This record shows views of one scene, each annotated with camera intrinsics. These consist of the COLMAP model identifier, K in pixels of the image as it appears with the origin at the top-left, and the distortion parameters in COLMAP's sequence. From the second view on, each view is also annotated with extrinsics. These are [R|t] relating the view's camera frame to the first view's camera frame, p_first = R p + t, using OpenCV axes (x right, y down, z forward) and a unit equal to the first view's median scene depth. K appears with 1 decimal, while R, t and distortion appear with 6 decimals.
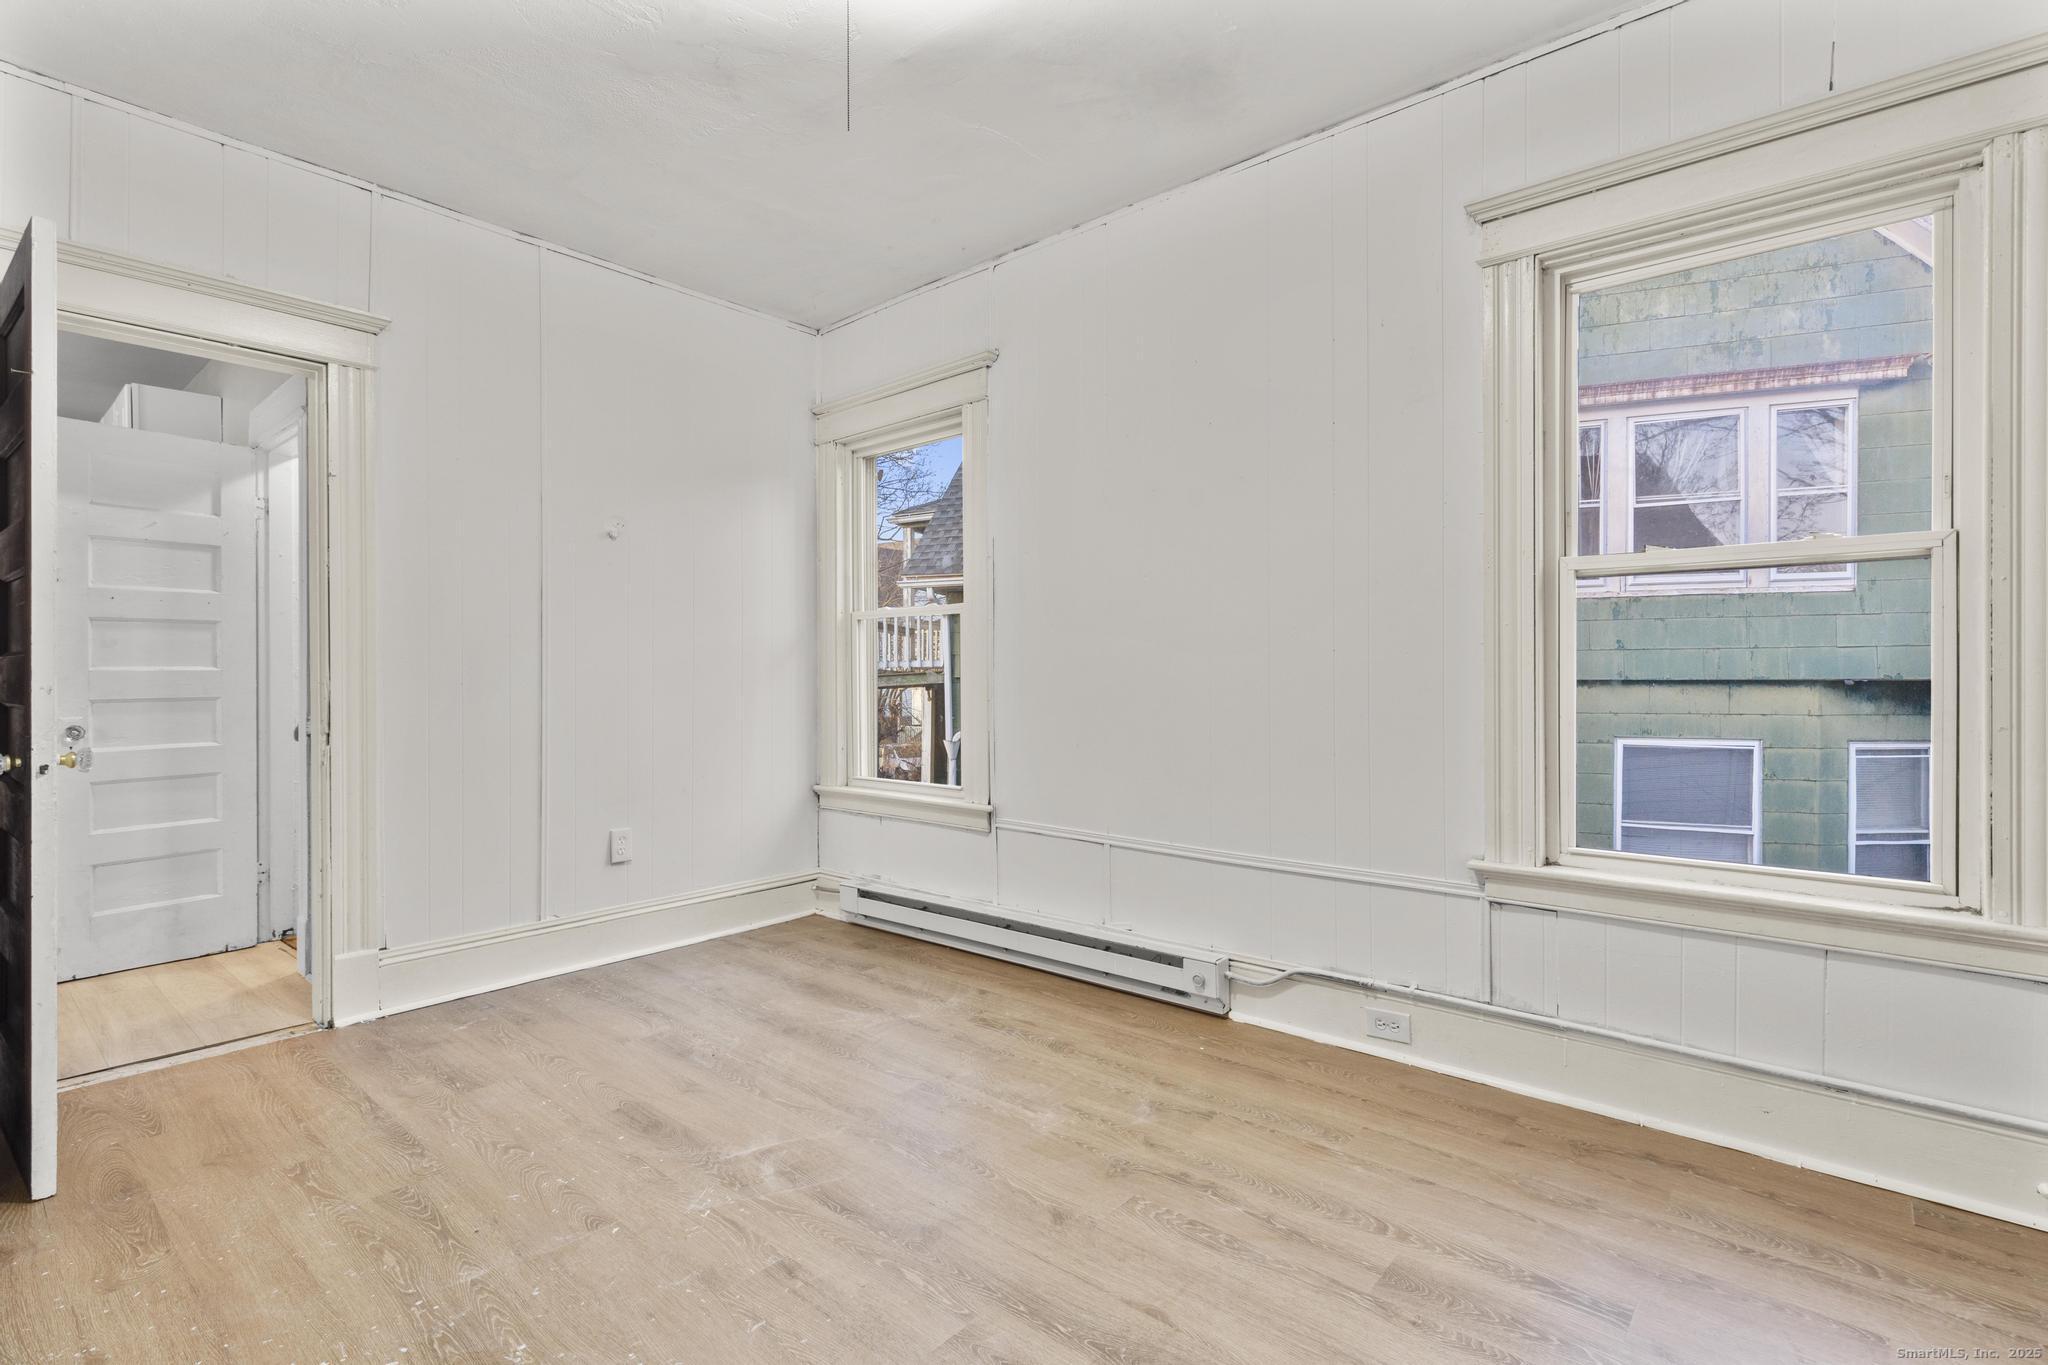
lens RADIAL K [[953.2, 0, 1018.9], [0, 953.2, 674.5], [0, 0, 1]] dist [0.001942, 0.001068]
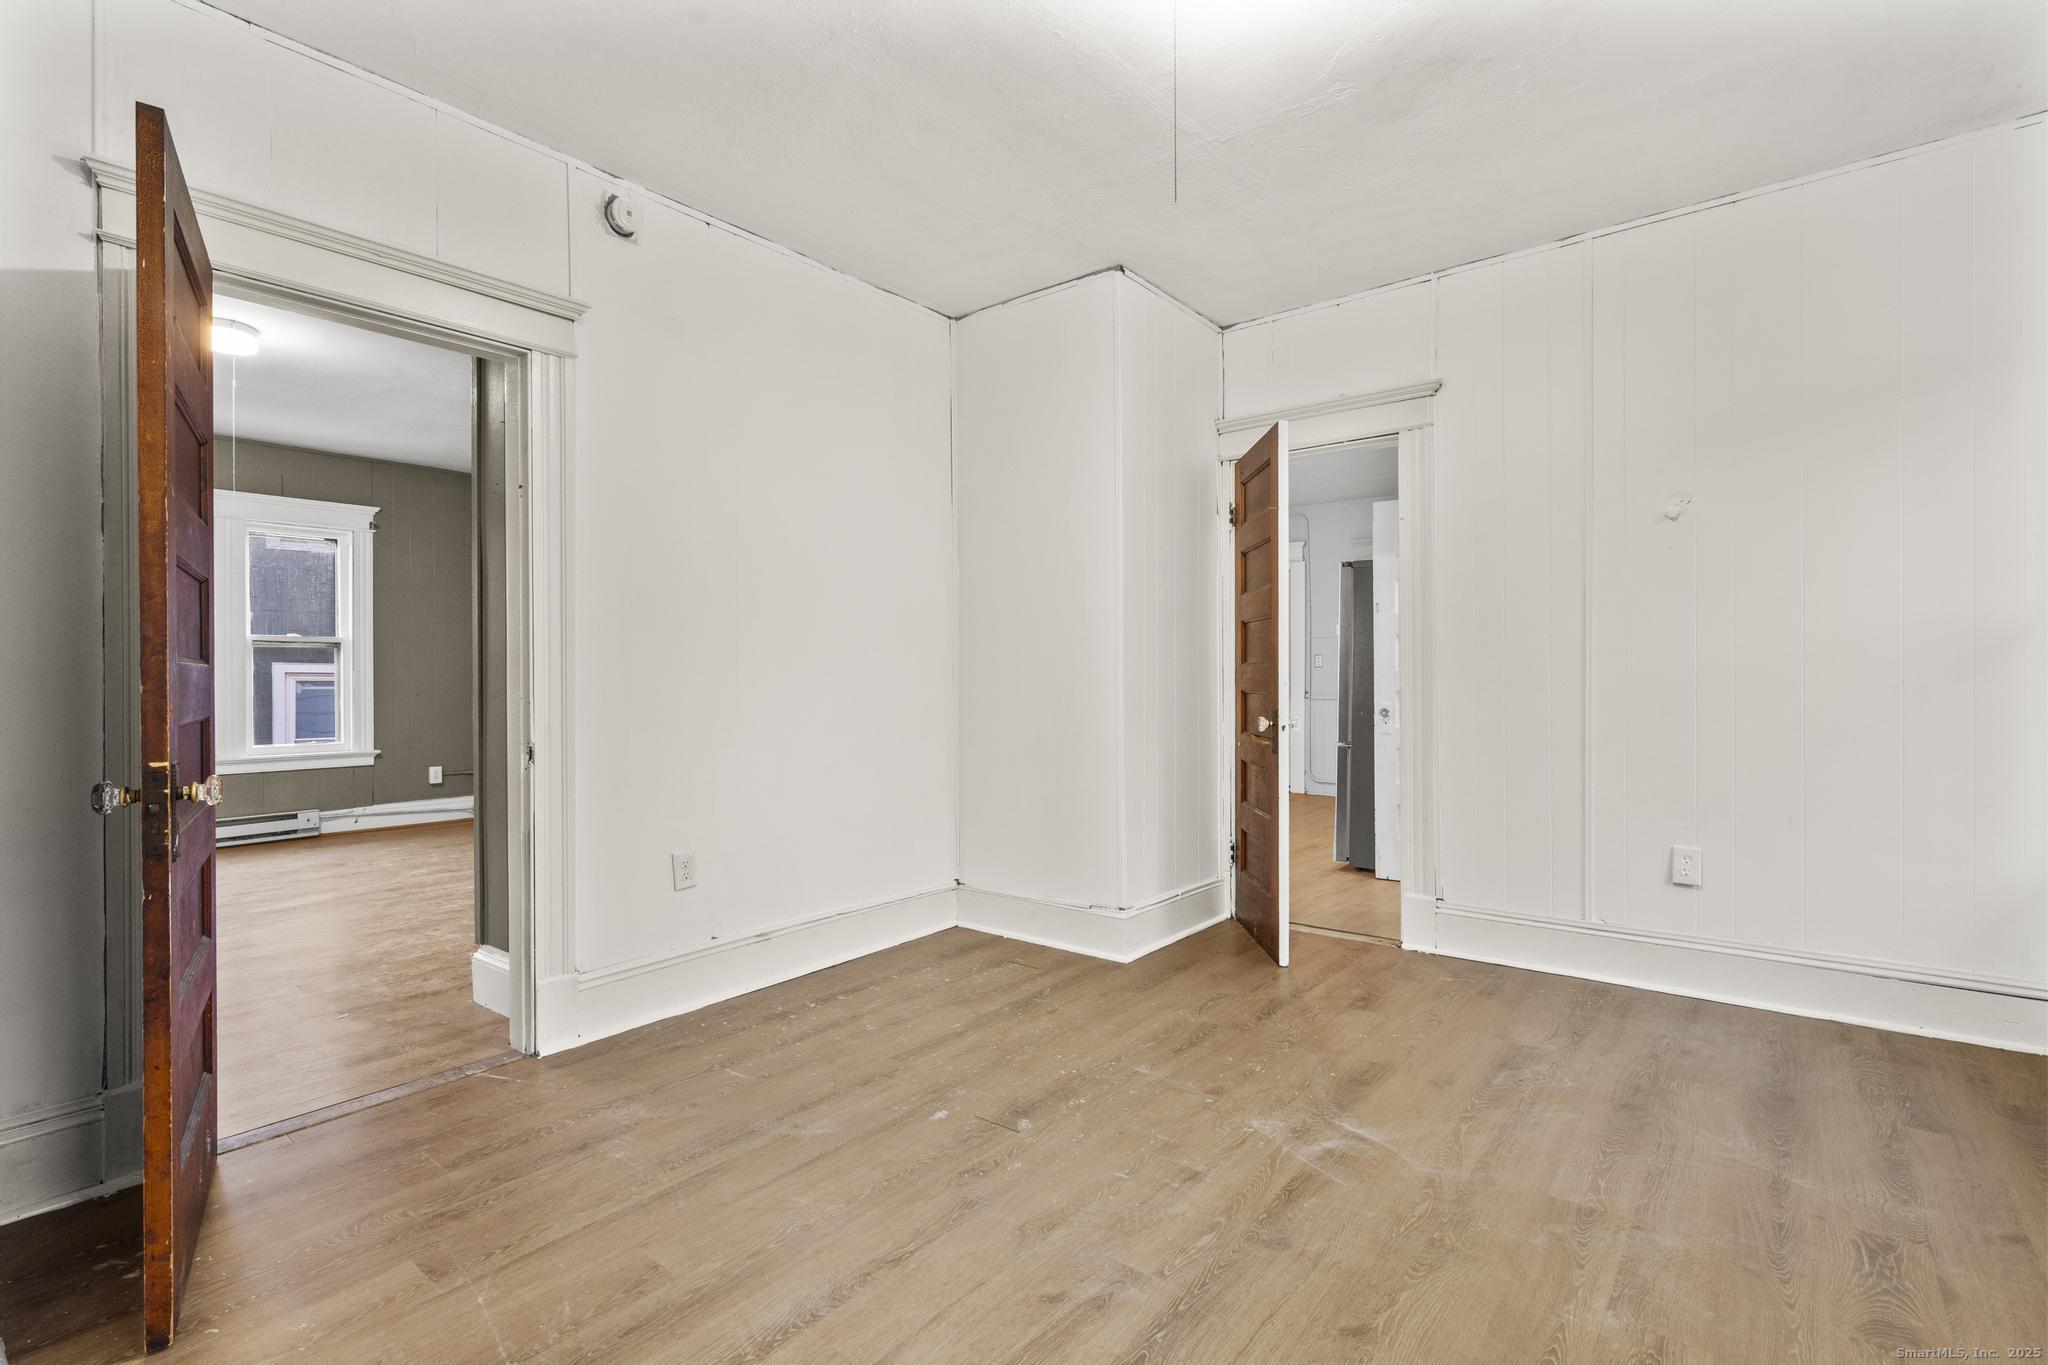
lens RADIAL K [[953.2, 0, 1016.3], [0, 953.2, 675.0], [0, 0, 1]] dist [0.001942, 0.001068]
pose [[0.036404, -0.000788, -0.999337, 0.568187], [0.006973, 0.999976, -0.000534, -0.001325], [0.999313, -0.006949, 0.036409, 0.450261]]
